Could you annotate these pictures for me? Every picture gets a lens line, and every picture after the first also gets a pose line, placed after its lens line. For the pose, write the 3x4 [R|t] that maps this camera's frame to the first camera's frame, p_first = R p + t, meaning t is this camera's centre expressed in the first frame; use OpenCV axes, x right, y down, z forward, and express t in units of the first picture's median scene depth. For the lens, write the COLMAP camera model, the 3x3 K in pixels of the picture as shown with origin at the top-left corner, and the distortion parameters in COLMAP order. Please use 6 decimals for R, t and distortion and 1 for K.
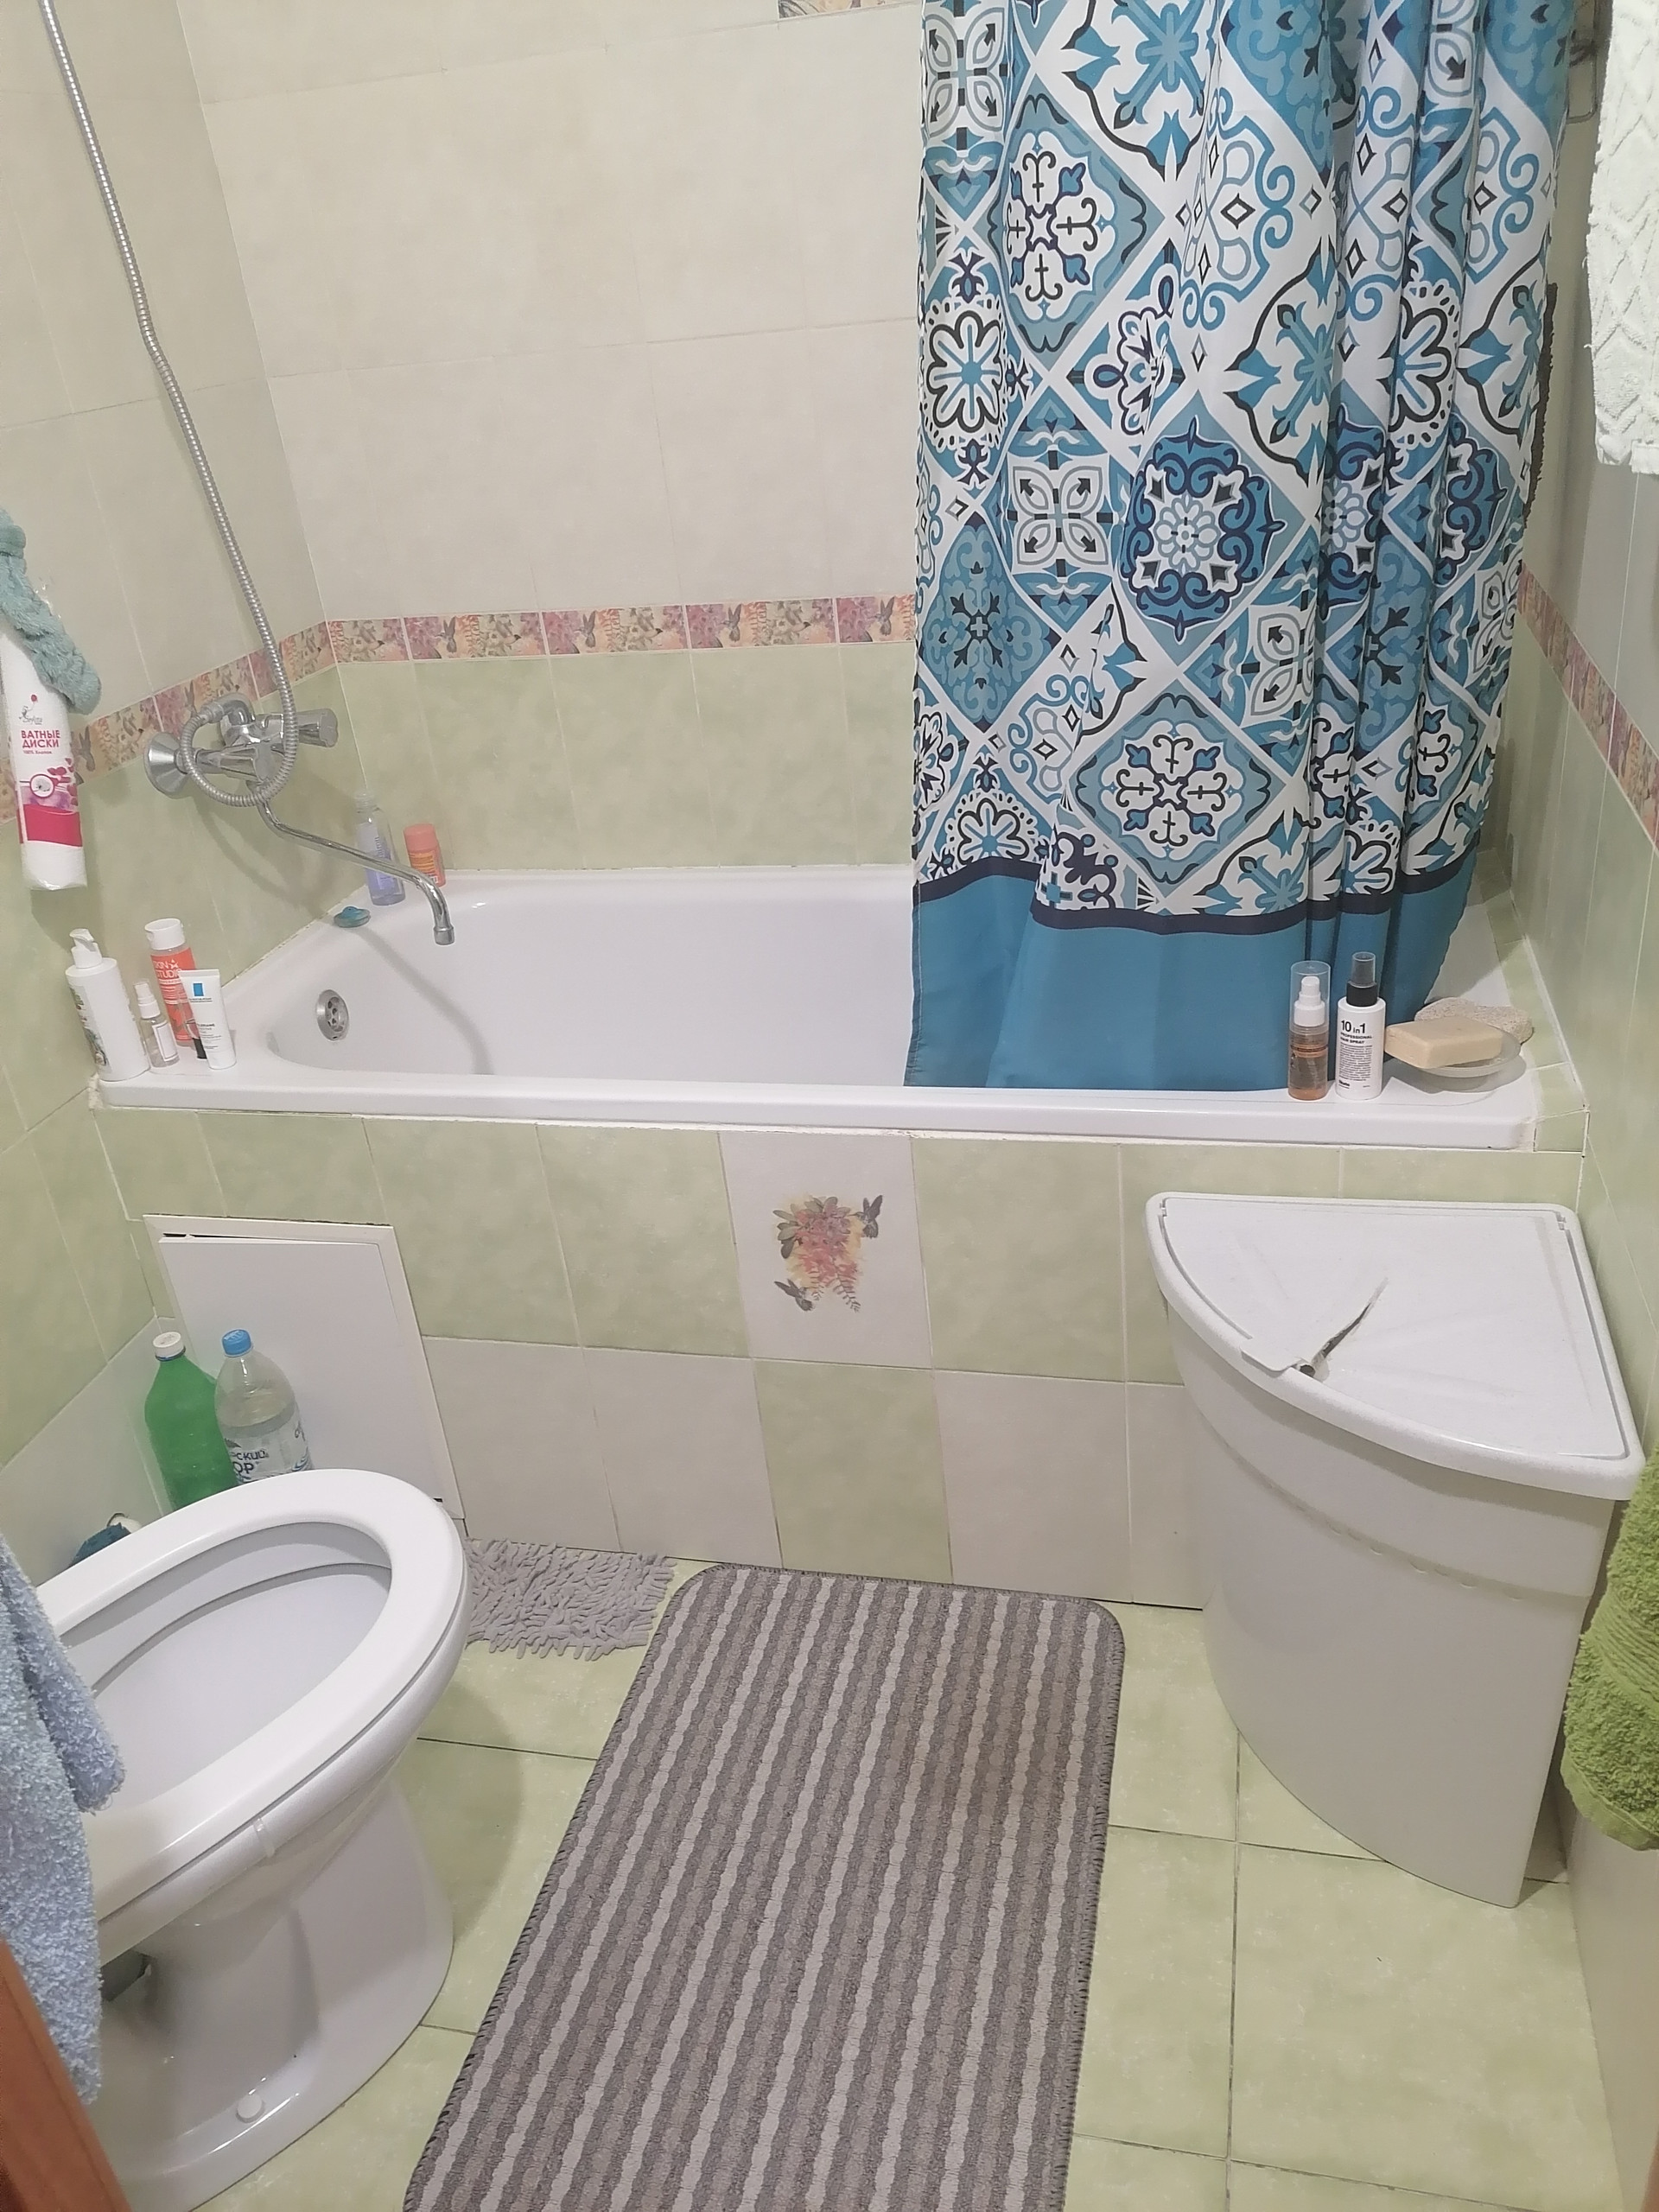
lens RADIAL K [[1669.2, 0, 835.0], [0, 1669.2, 1112.0], [0, 0, 1]] dist [0.085182, -0.110224]
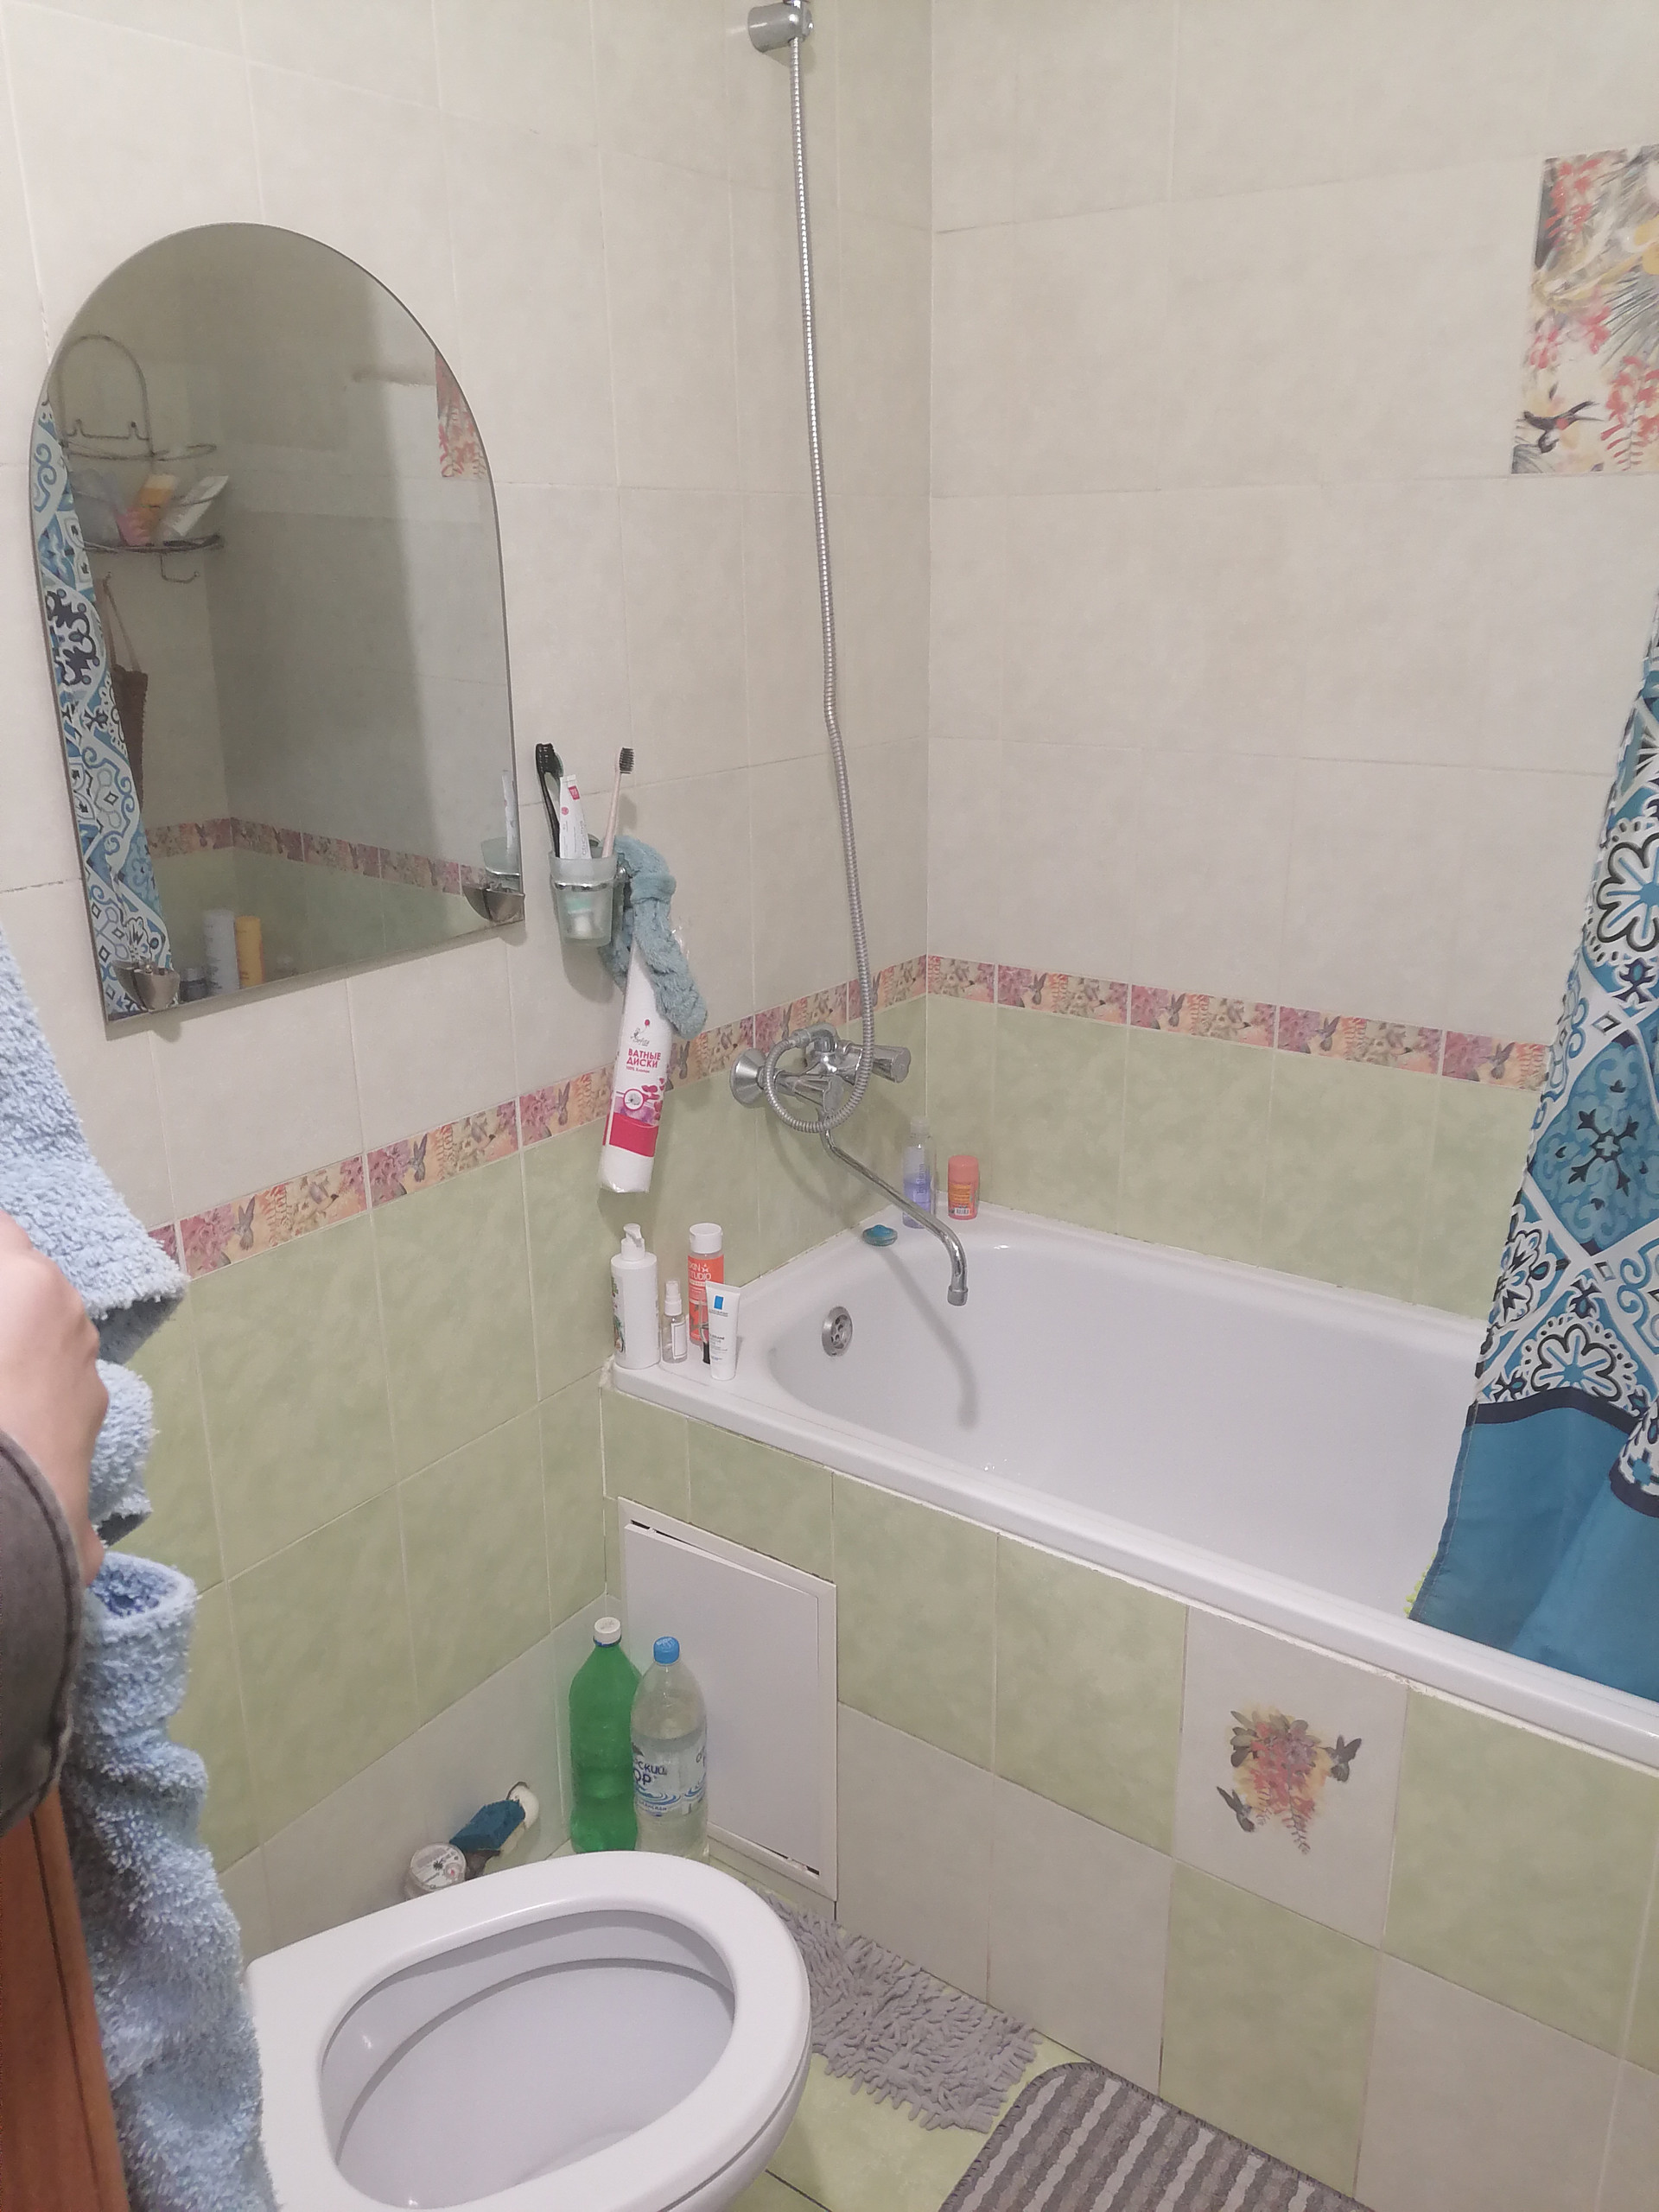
lens RADIAL K [[1669.2, 0, 819.8], [0, 1669.2, 1102.1], [0, 0, 1]] dist [0.085182, -0.110224]
pose [[0.924887, 0.199264, -0.323848, -0.011631], [-0.243714, 0.964401, -0.102635, -0.097866], [0.291868, 0.173852, 0.940526, 0.029122]]
